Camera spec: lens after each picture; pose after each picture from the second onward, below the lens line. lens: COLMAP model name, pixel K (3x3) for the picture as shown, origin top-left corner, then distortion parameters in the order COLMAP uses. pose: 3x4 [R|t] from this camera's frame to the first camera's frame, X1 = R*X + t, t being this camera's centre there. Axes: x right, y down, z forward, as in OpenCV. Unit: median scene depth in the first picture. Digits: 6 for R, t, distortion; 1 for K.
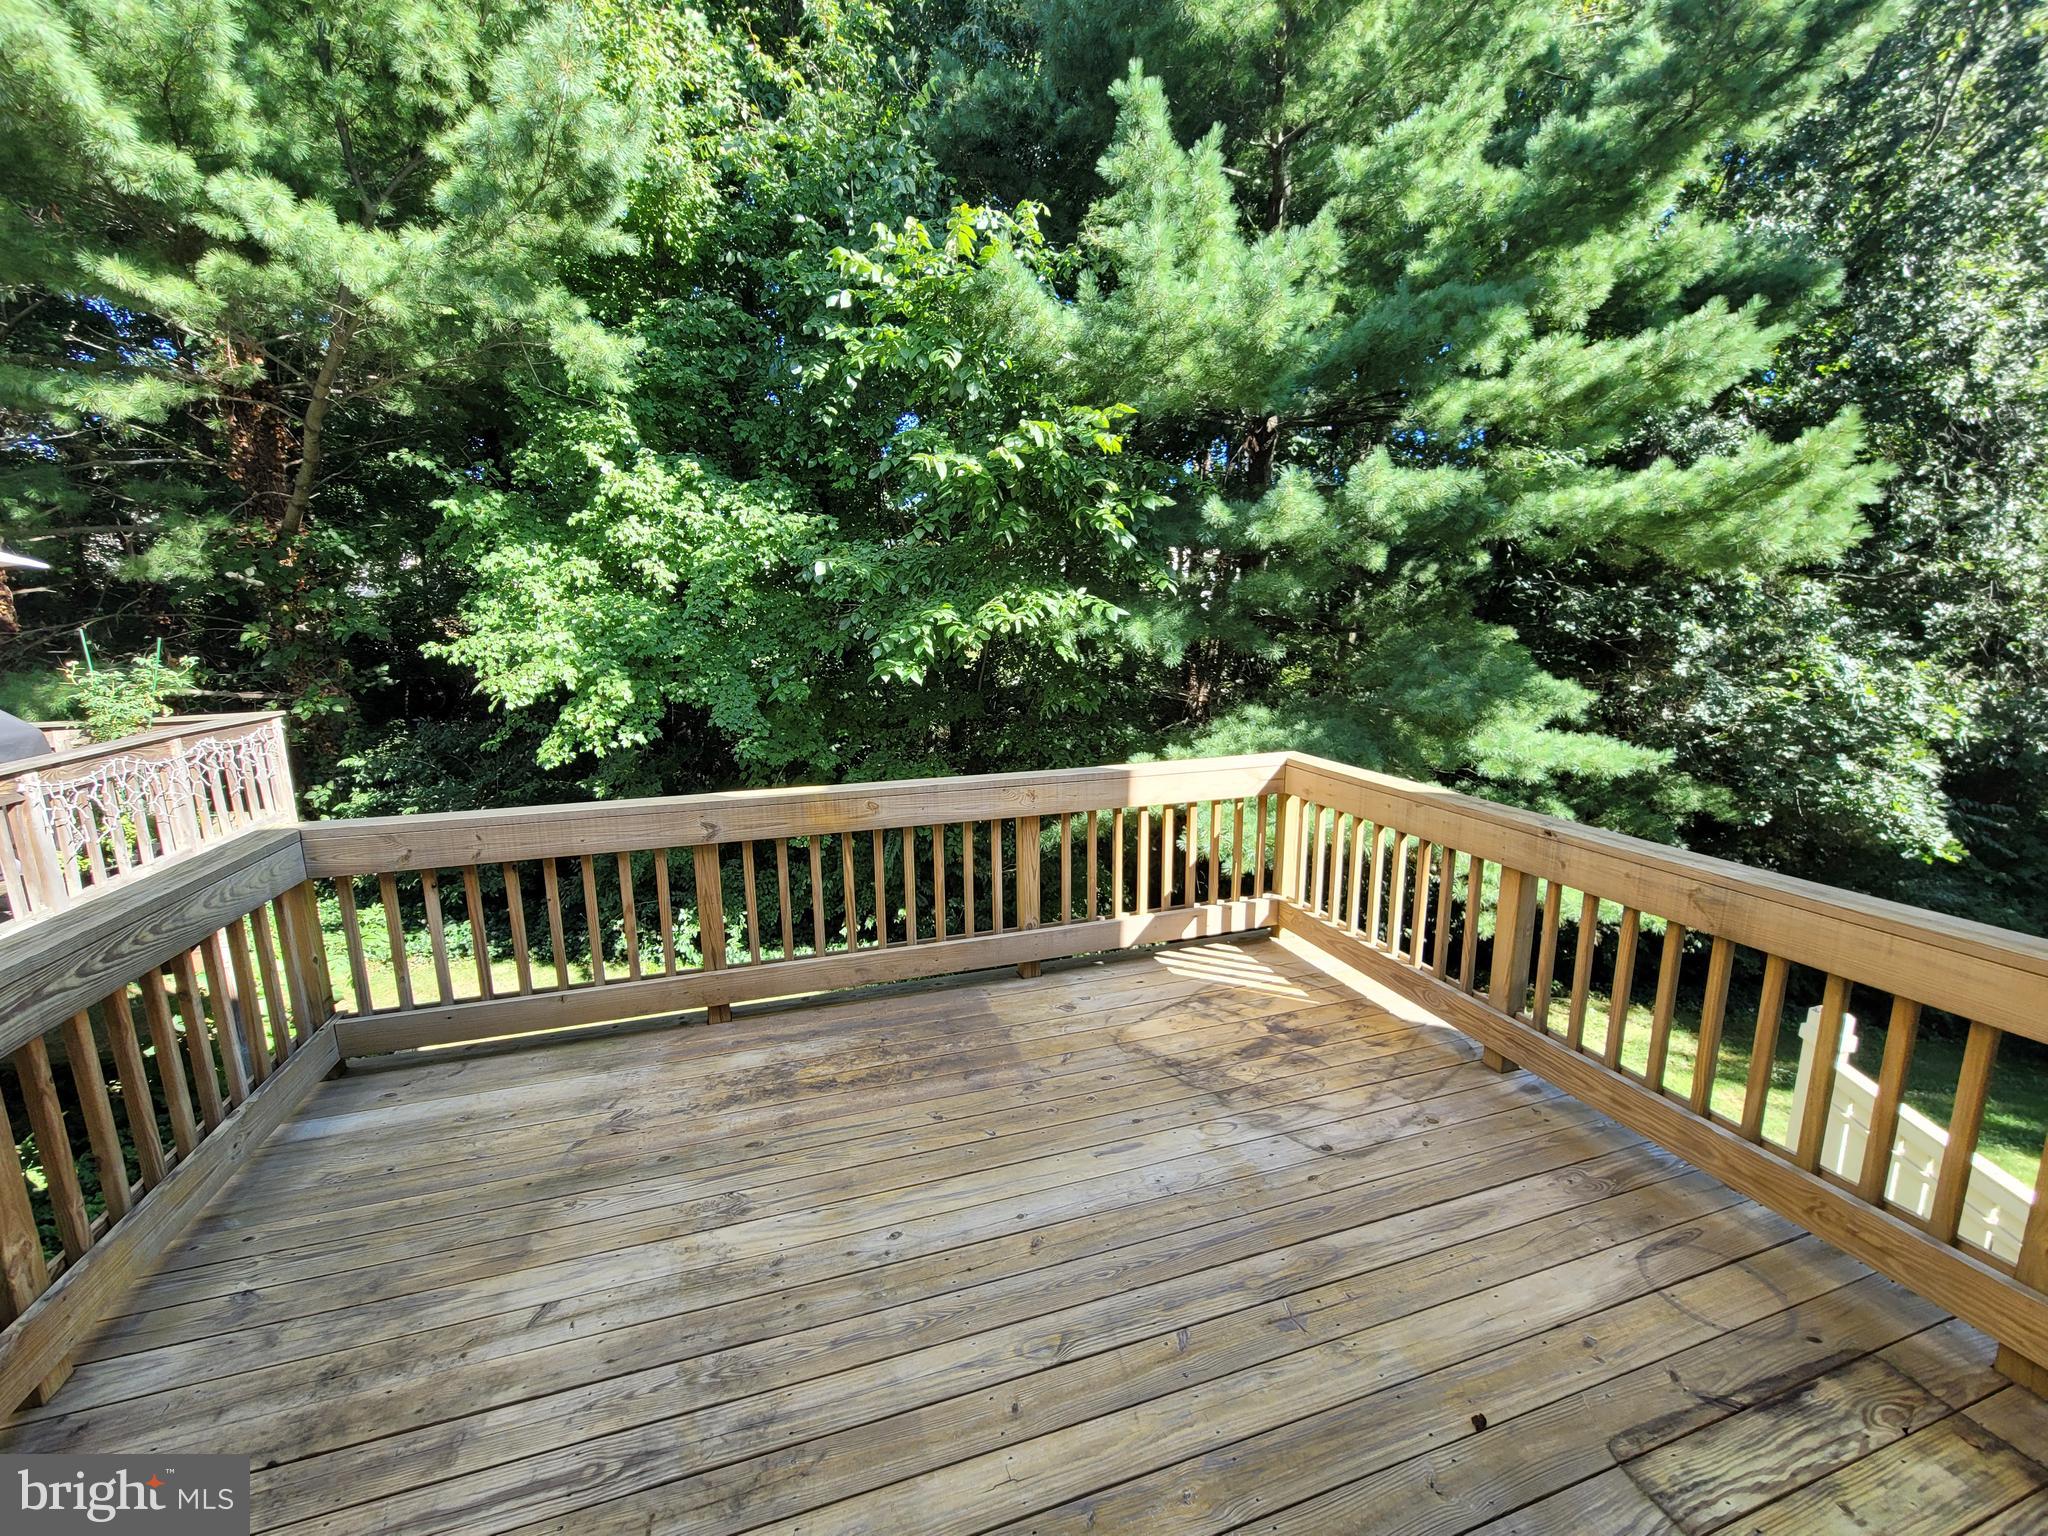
lens RADIAL K [[831.1, 0, 1024.0], [0, 831.1, 768.0], [0, 0, 1]] dist [-0.009249, 0.000577]
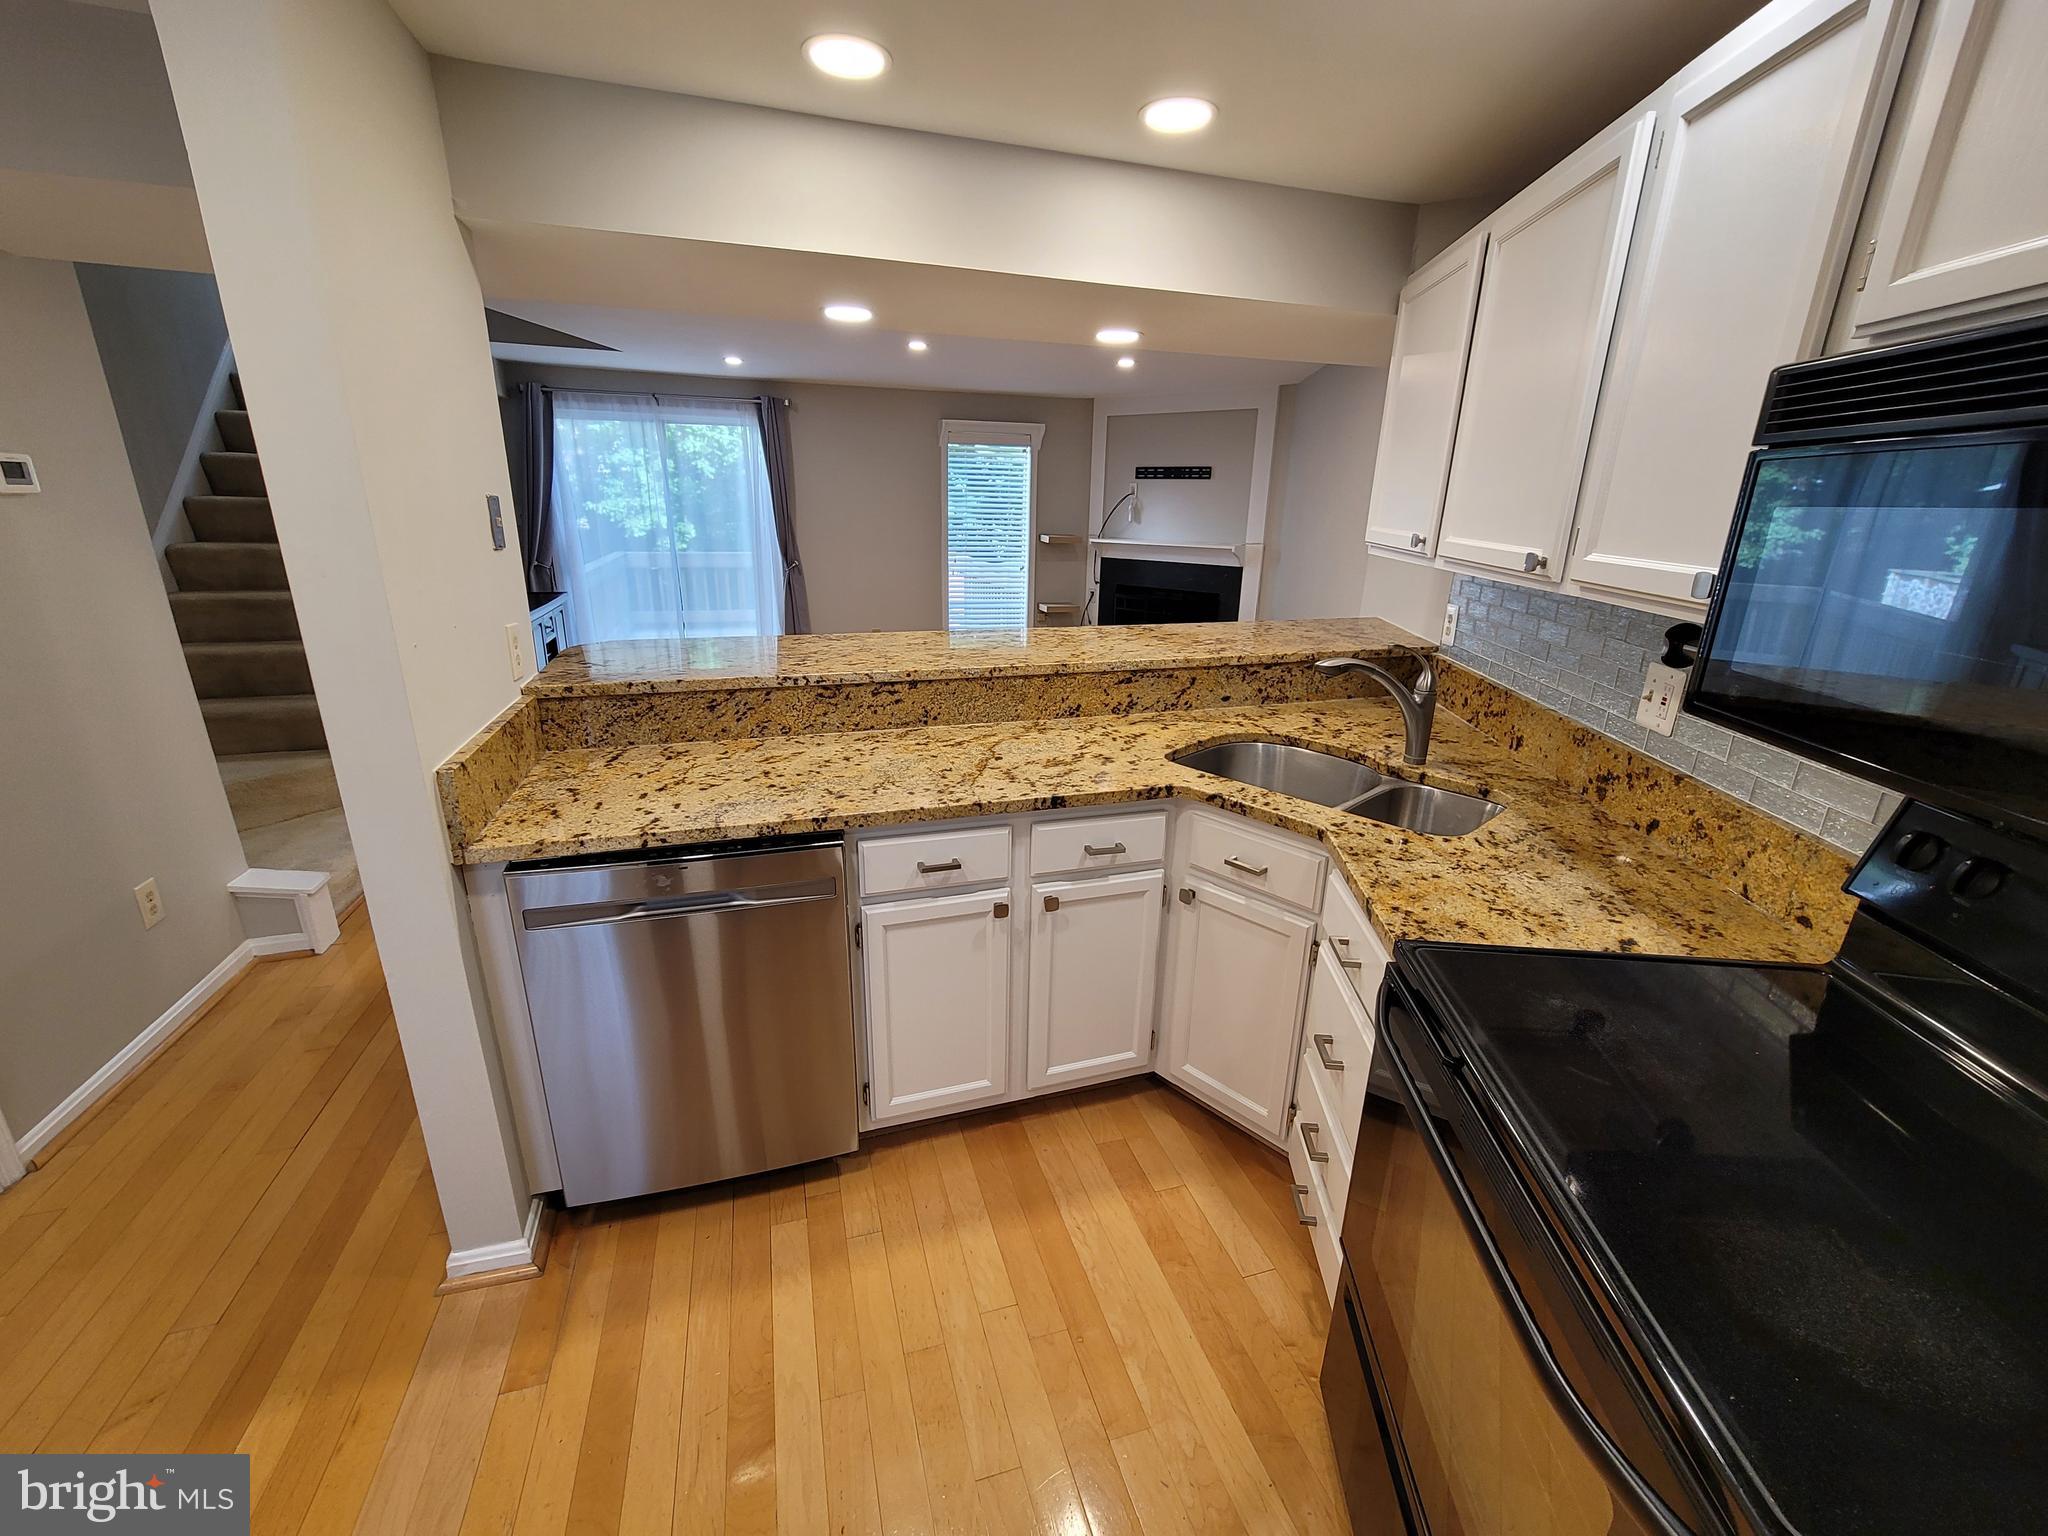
lens RADIAL K [[844.9, 0, 1026.1], [0, 844.9, 773.6], [0, 0, 1]] dist [-0.008594, 0.000196]
pose [[0.999600, 0.028266, -0.000327, 0.314109], [-0.027967, 0.990564, 0.134166, 0.180385], [0.004116, -0.134103, 0.990959, -1.008144]]
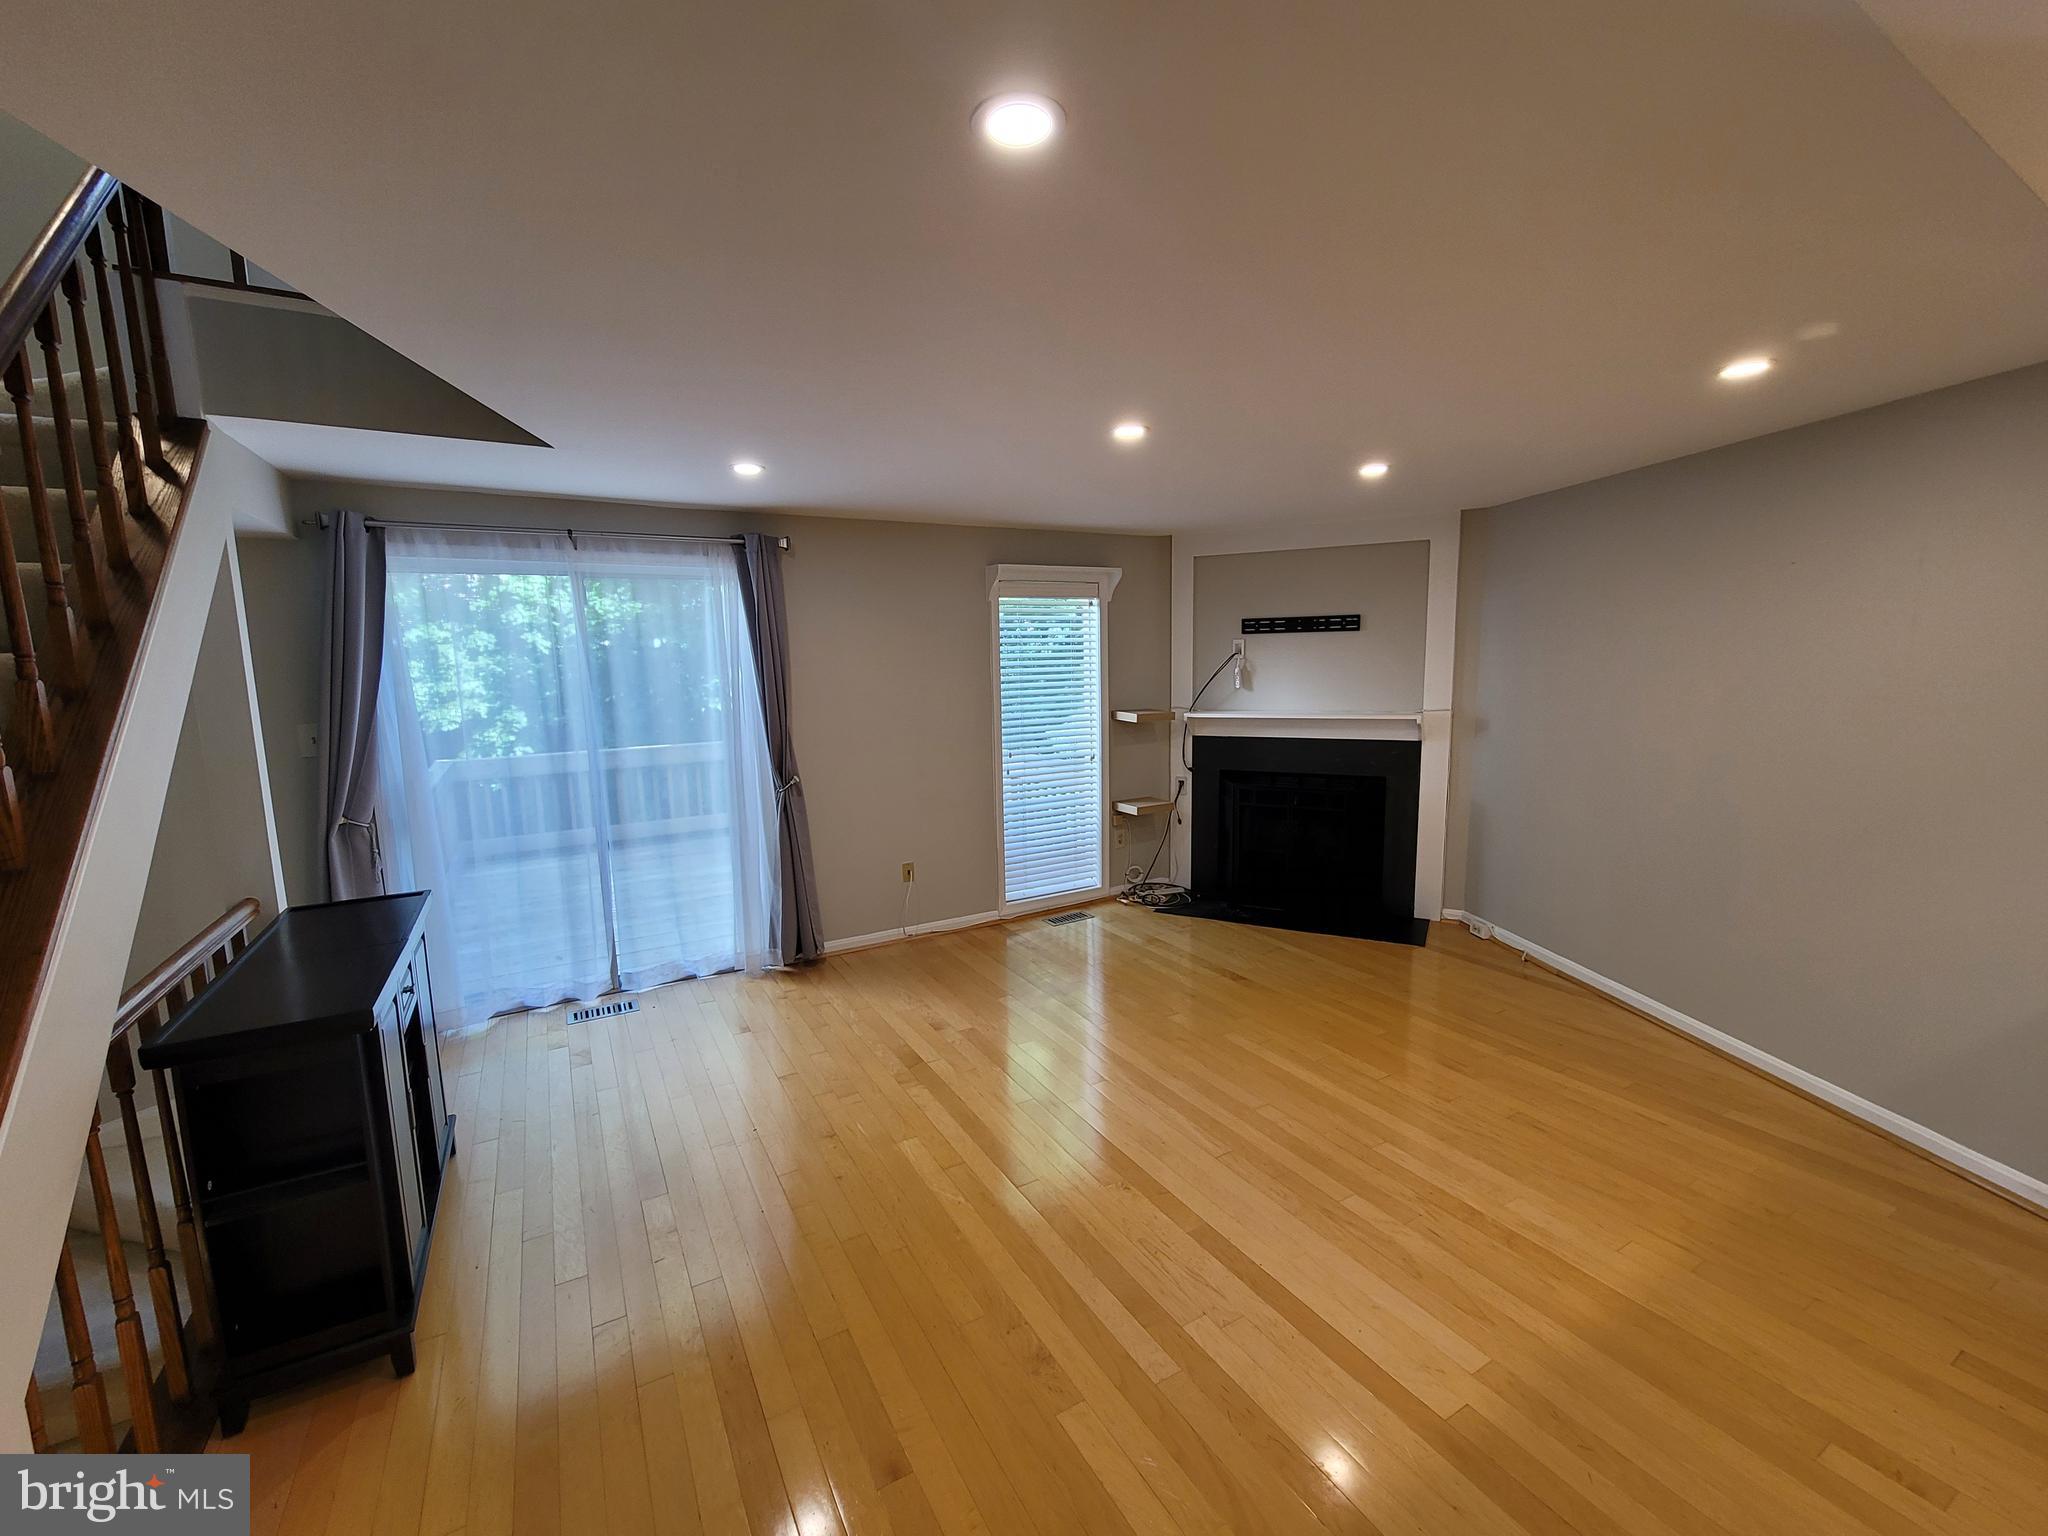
lens RADIAL K [[844.9, 0, 1026.1], [0, 844.9, 773.6], [0, 0, 1]] dist [-0.008594, 0.000196]
pose [[0.976521, -0.046498, 0.210344, 0.099743], [0.055154, 0.997848, -0.035473, 0.112768], [-0.208242, 0.046241, 0.976984, -0.694564]]
